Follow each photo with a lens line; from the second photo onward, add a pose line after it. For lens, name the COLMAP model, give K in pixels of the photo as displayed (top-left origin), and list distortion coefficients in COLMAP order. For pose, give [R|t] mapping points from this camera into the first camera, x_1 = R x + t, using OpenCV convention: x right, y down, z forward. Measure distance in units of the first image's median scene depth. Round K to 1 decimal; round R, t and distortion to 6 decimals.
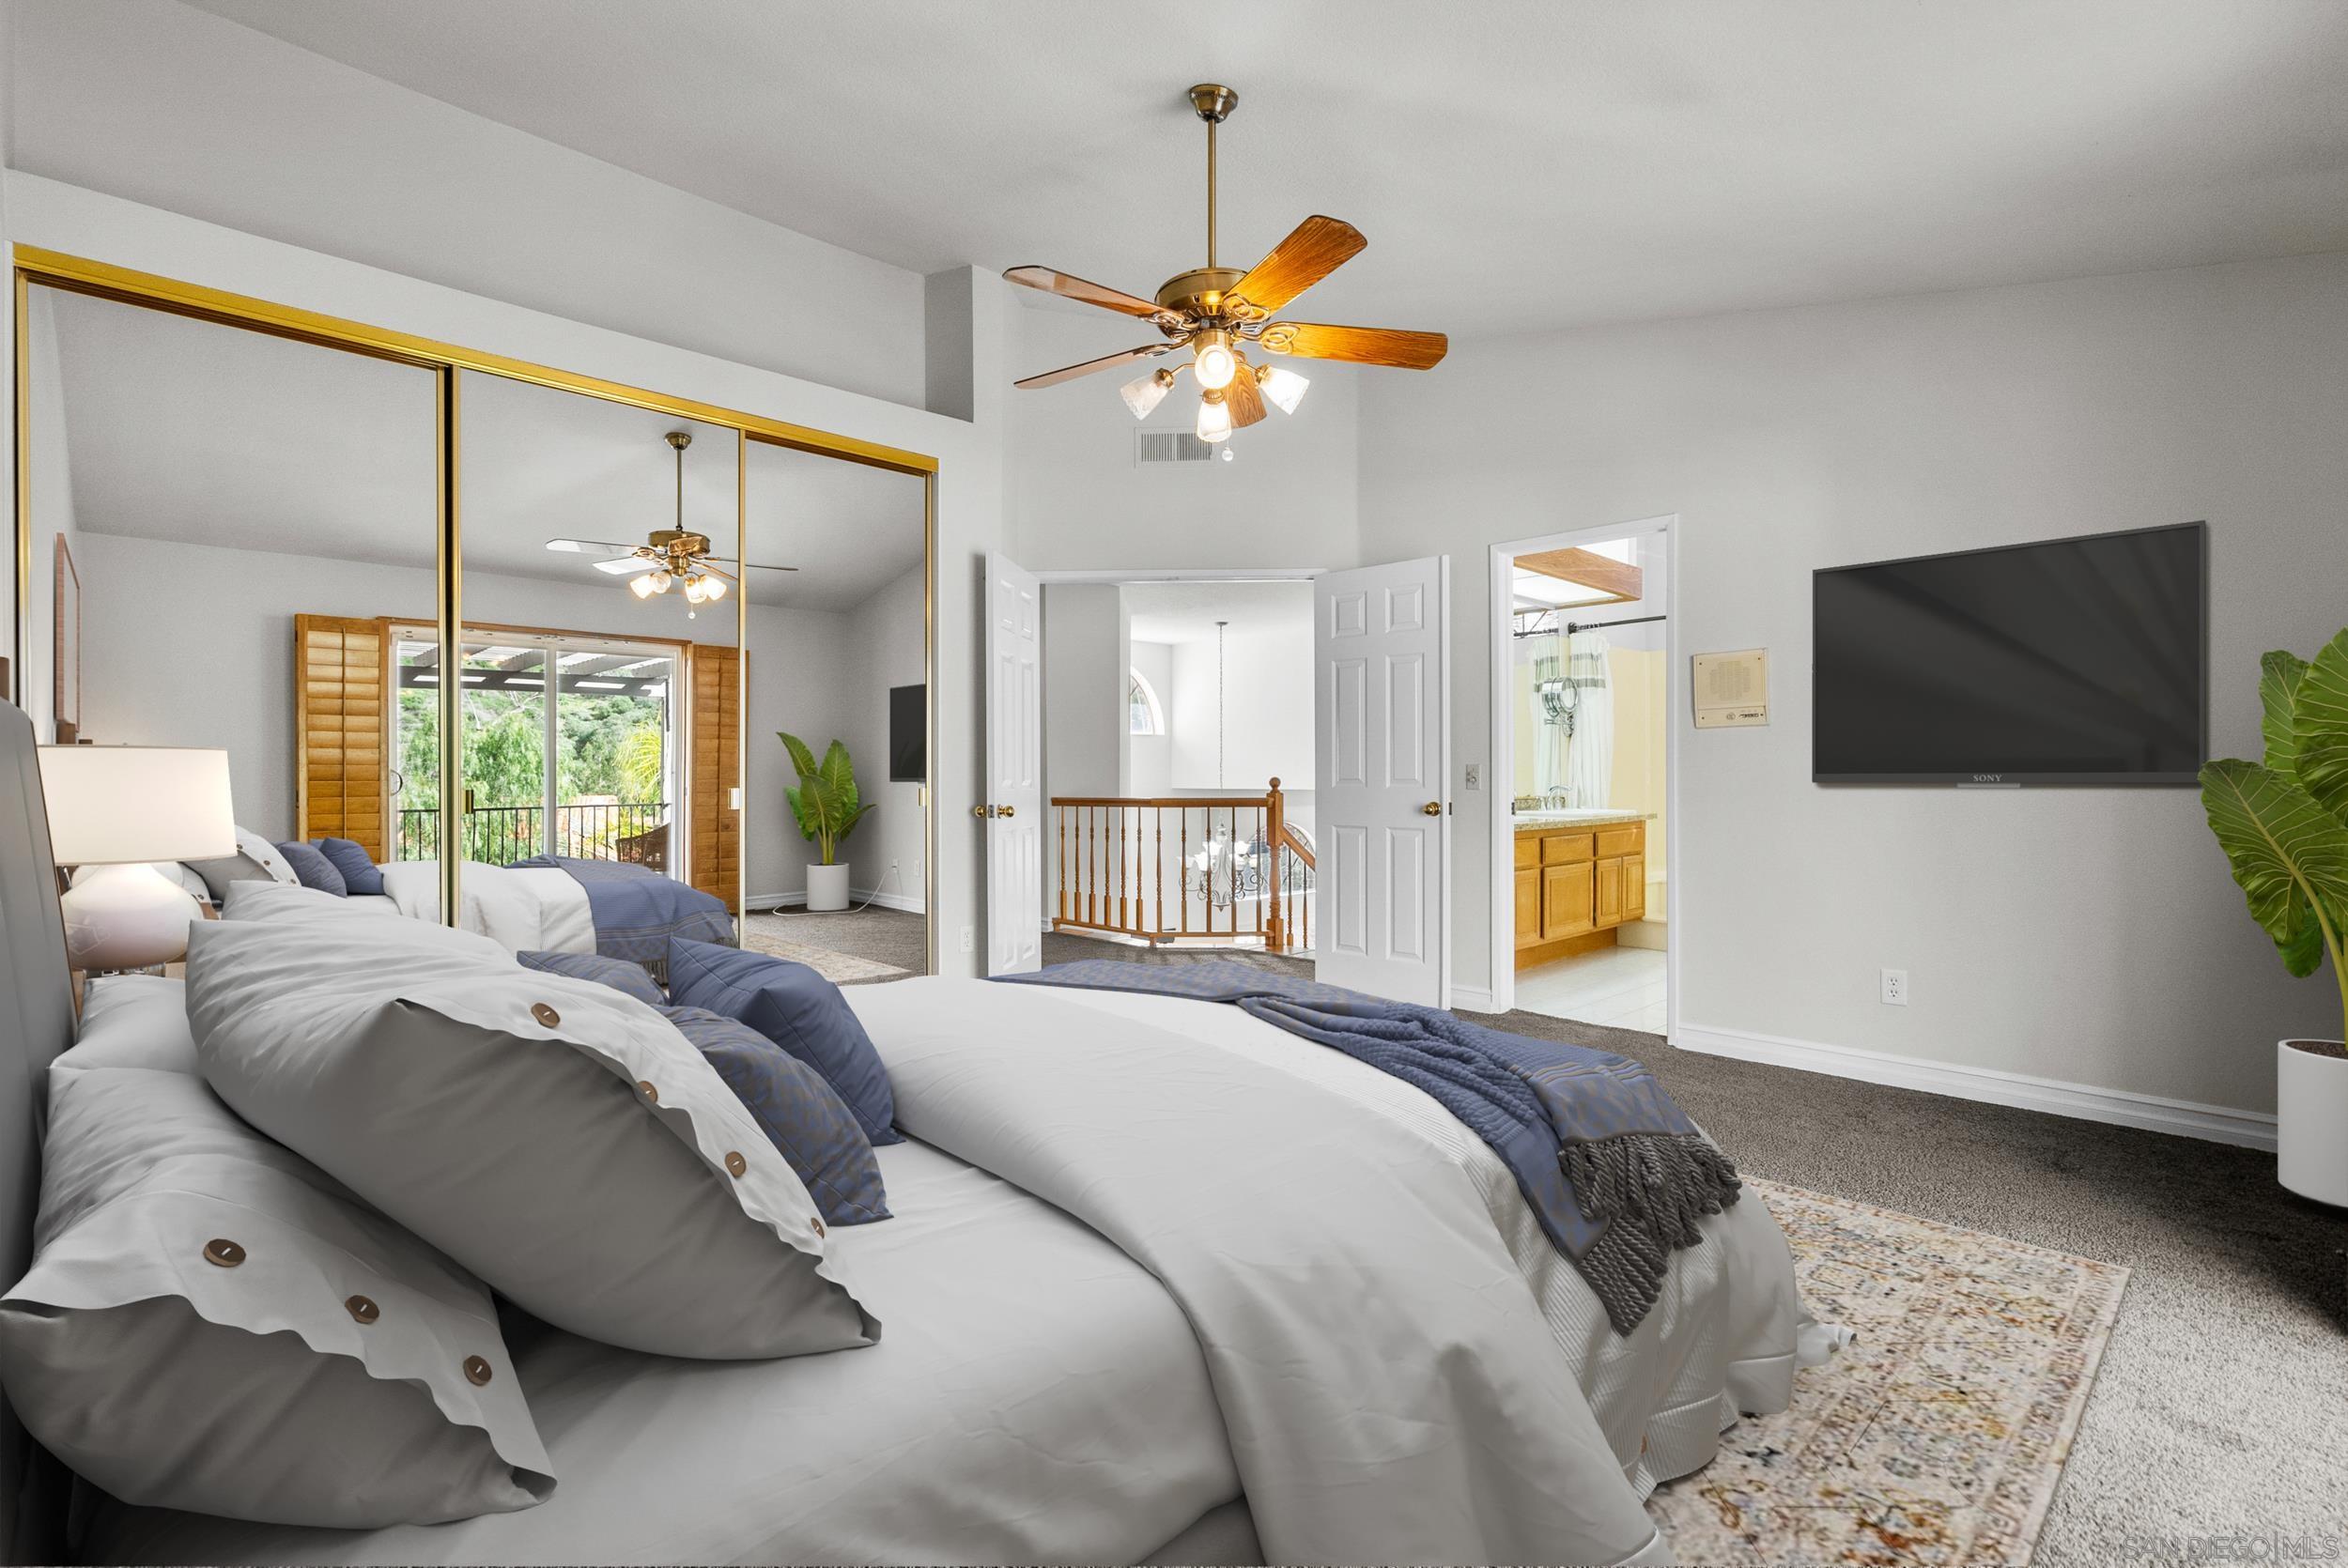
lens RADIAL K [[1070.5, 0, 1175.8], [0, 1070.5, 775.3], [0, 0, 1]] dist [-0.007206, 0.003988]
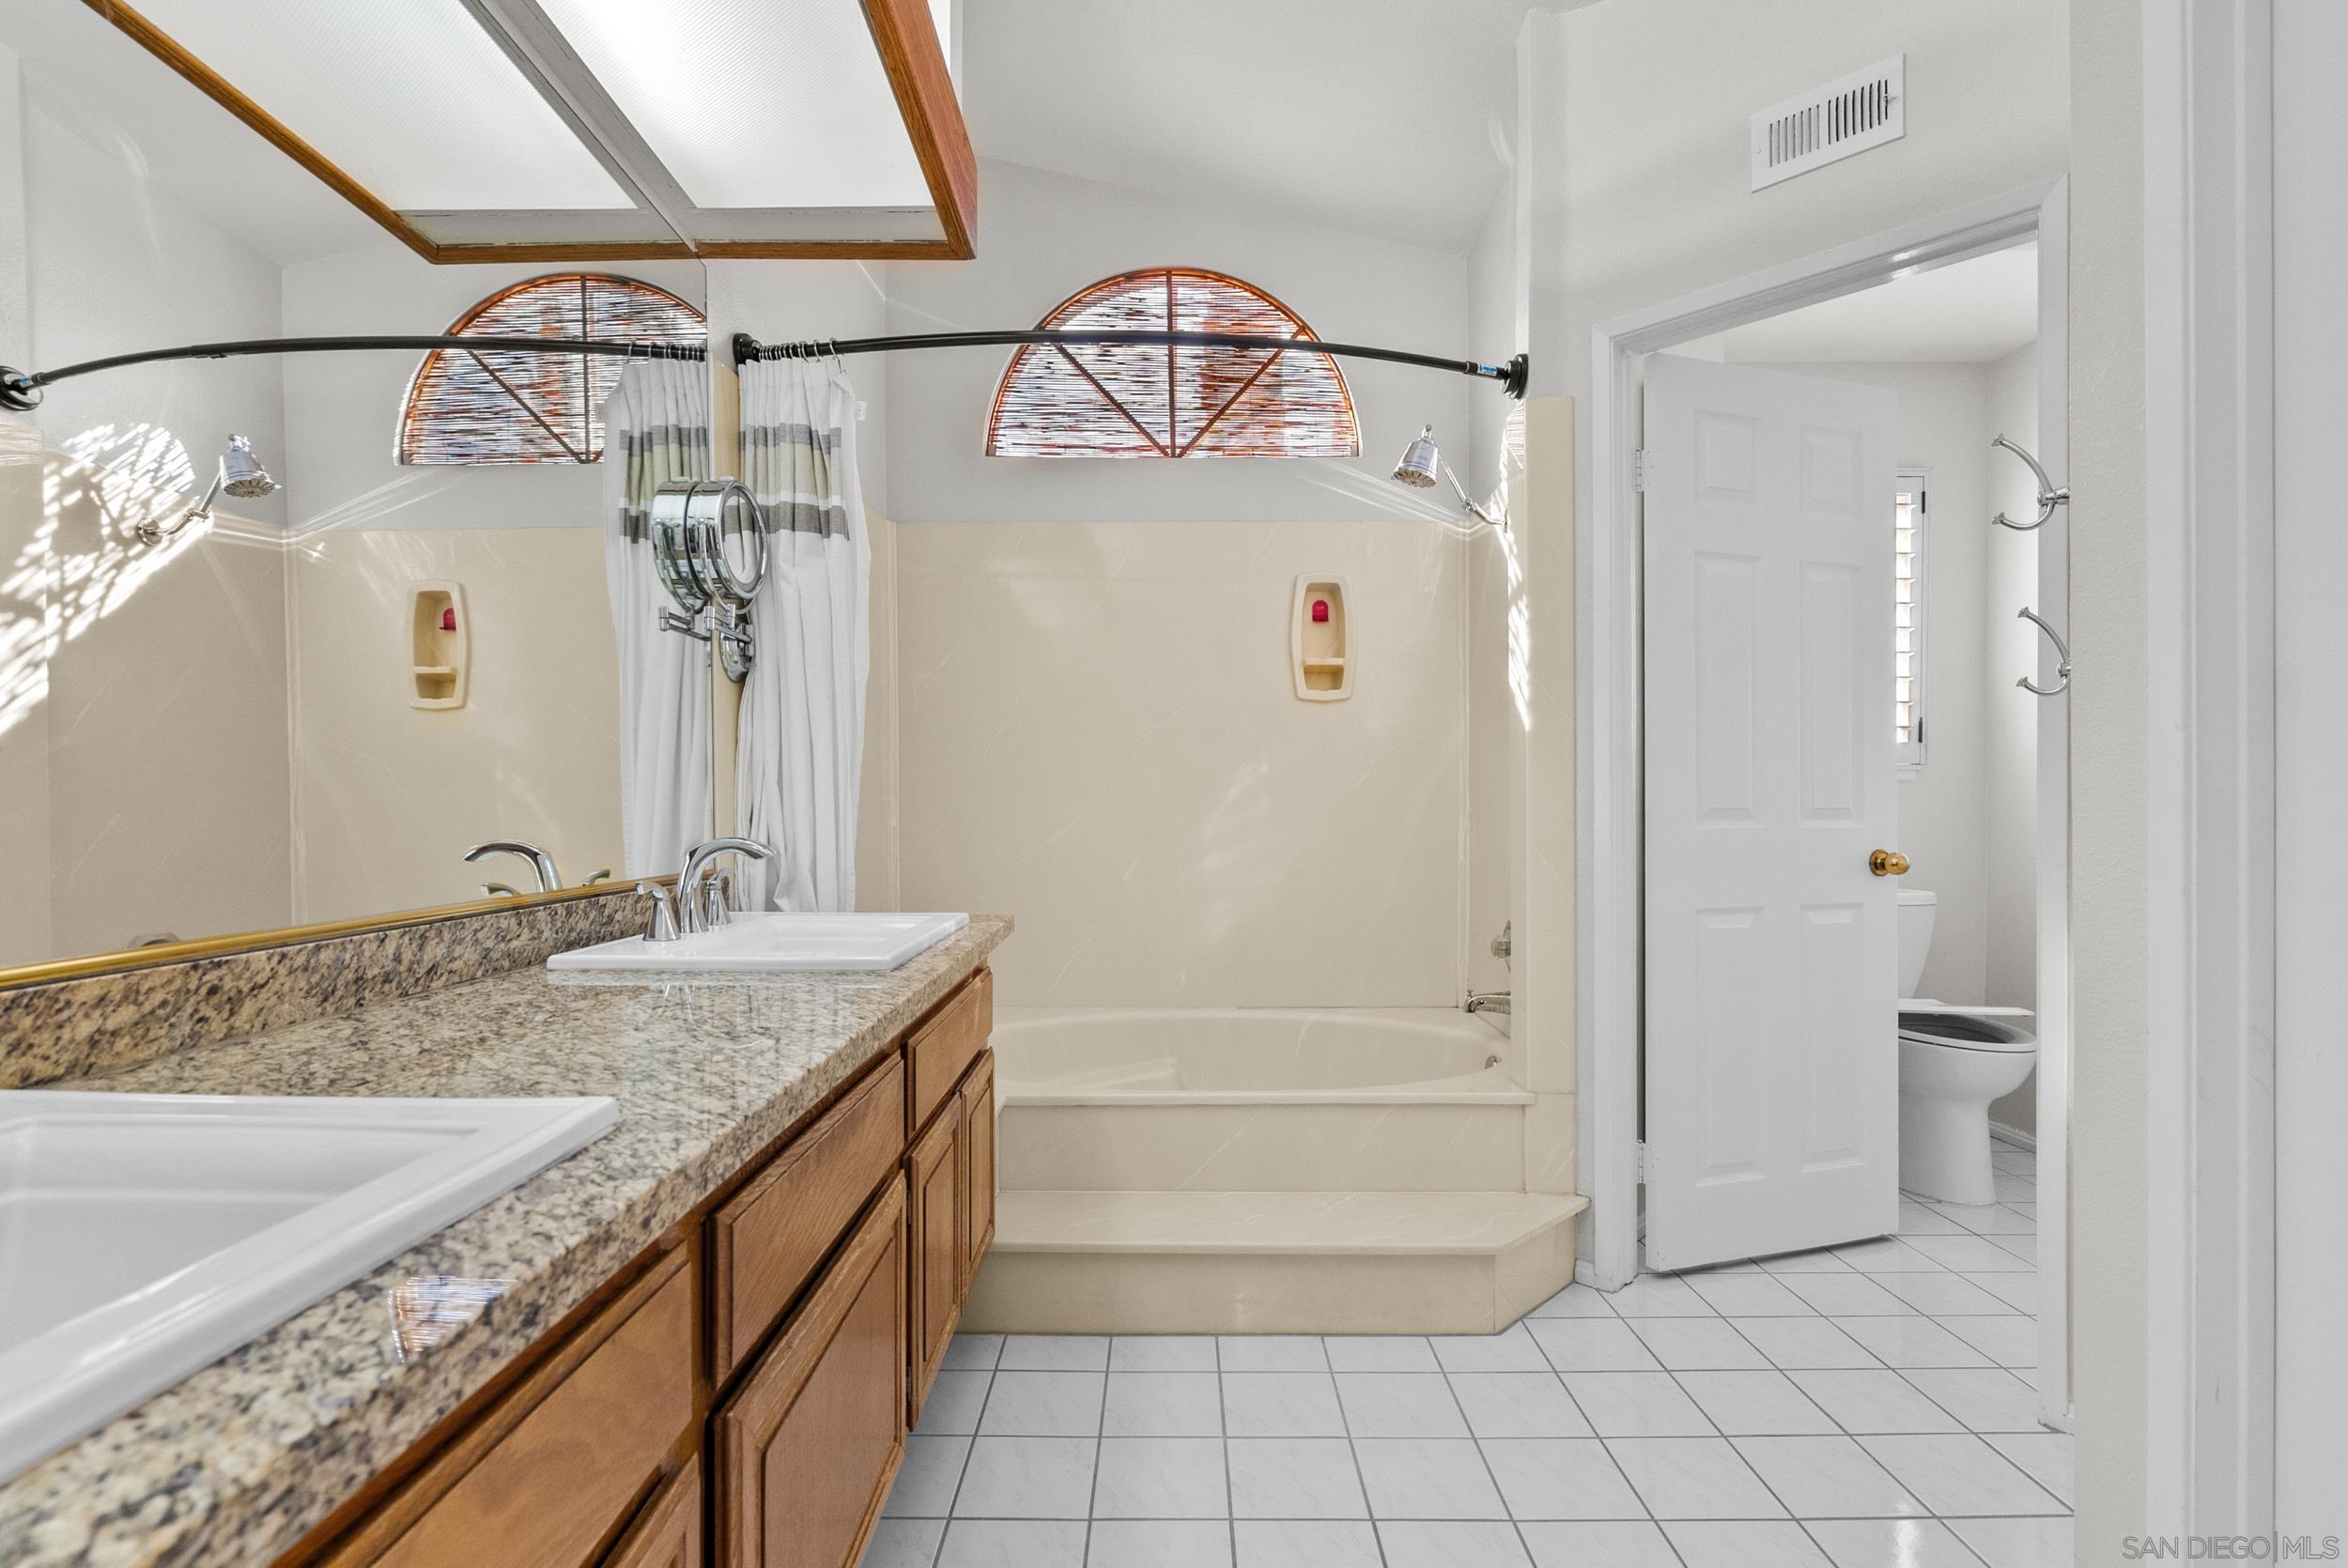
lens RADIAL K [[1070.5, 0, 1169.6], [0, 1070.5, 788.0], [0, 0, 1]] dist [-0.007206, 0.003988]
pose [[0.692665, -0.000438, 0.721260, 0.229774], [0.001278, 0.999999, -0.000621, -0.003968], [-0.721259, 0.001352, 0.692664, 0.695711]]
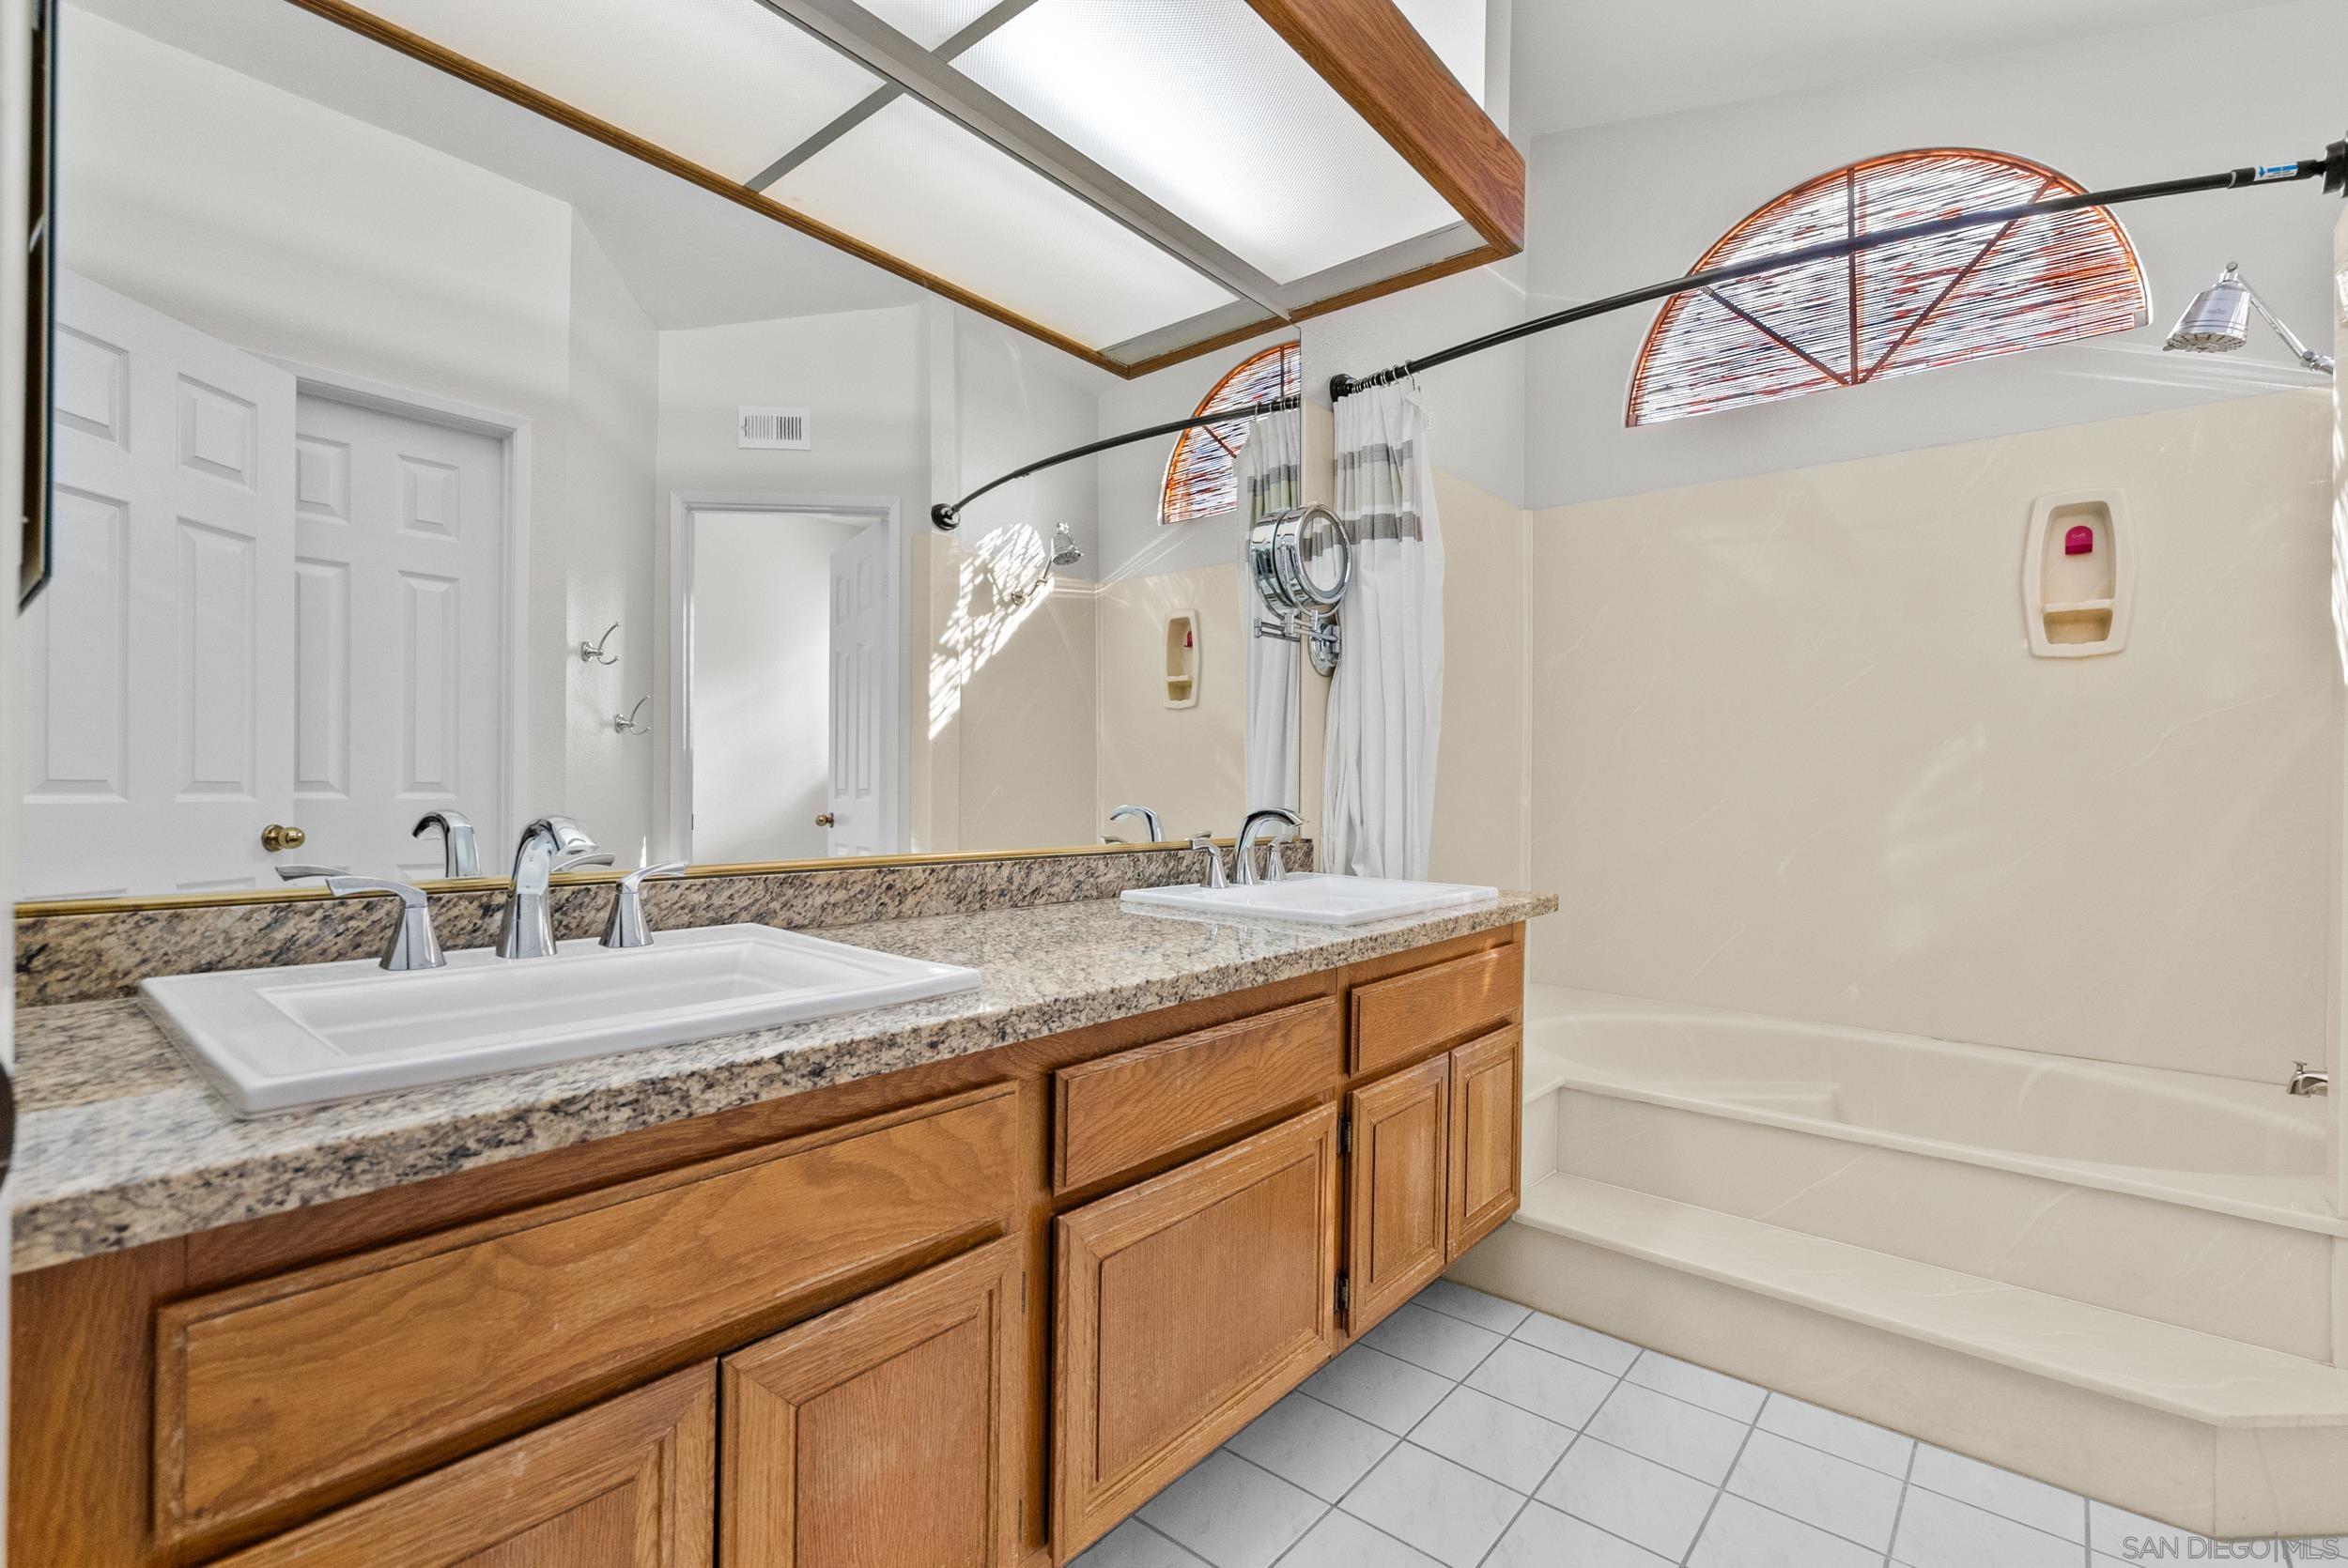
lens RADIAL K [[1070.5, 0, 1207.7], [0, 1070.5, 760.6], [0, 0, 1]] dist [-0.007206, 0.003988]
pose [[0.993386, 0.004611, 0.114727, 0.287449], [-0.003319, 0.999929, -0.011450, -0.002246], [-0.114772, 0.010993, 0.993331, 0.645723]]
